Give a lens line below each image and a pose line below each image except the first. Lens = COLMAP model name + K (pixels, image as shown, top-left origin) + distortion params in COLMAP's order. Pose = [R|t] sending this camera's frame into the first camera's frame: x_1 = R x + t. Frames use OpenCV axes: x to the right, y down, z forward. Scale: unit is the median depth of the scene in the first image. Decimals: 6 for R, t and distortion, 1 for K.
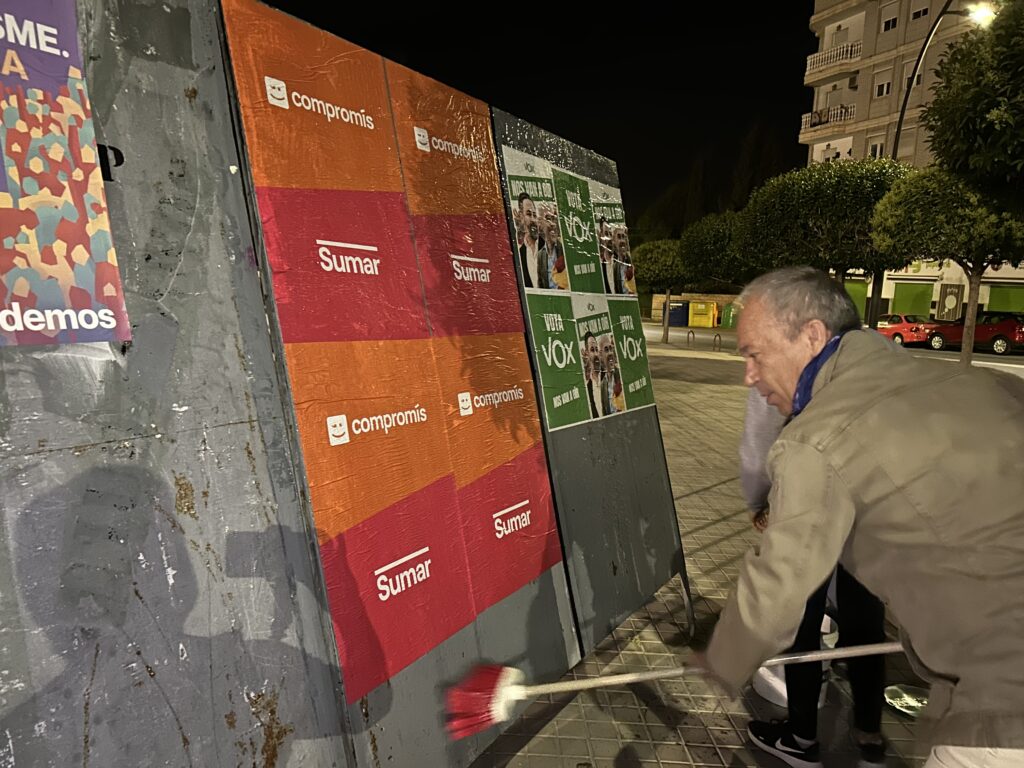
lens RADIAL K [[768.9, 0, 512.6], [0, 768.9, 405.2], [0, 0, 1]] dist [0.048160, -0.039669]
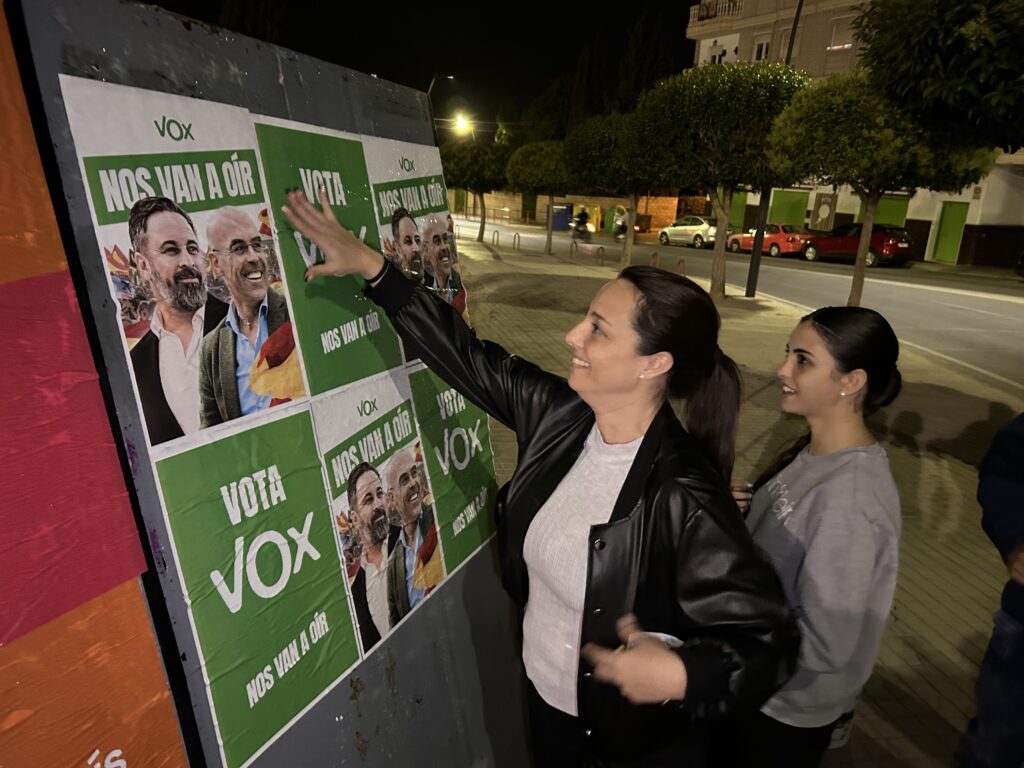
lens RADIAL K [[768.9, 0, 512.6], [0, 768.9, 405.2], [0, 0, 1]] dist [0.048160, -0.039669]
pose [[0.989100, -0.020019, 0.145879, 0.030788], [0.000886, 0.991506, 0.130057, -0.048808], [-0.147243, -0.128510, 0.980716, 0.124388]]
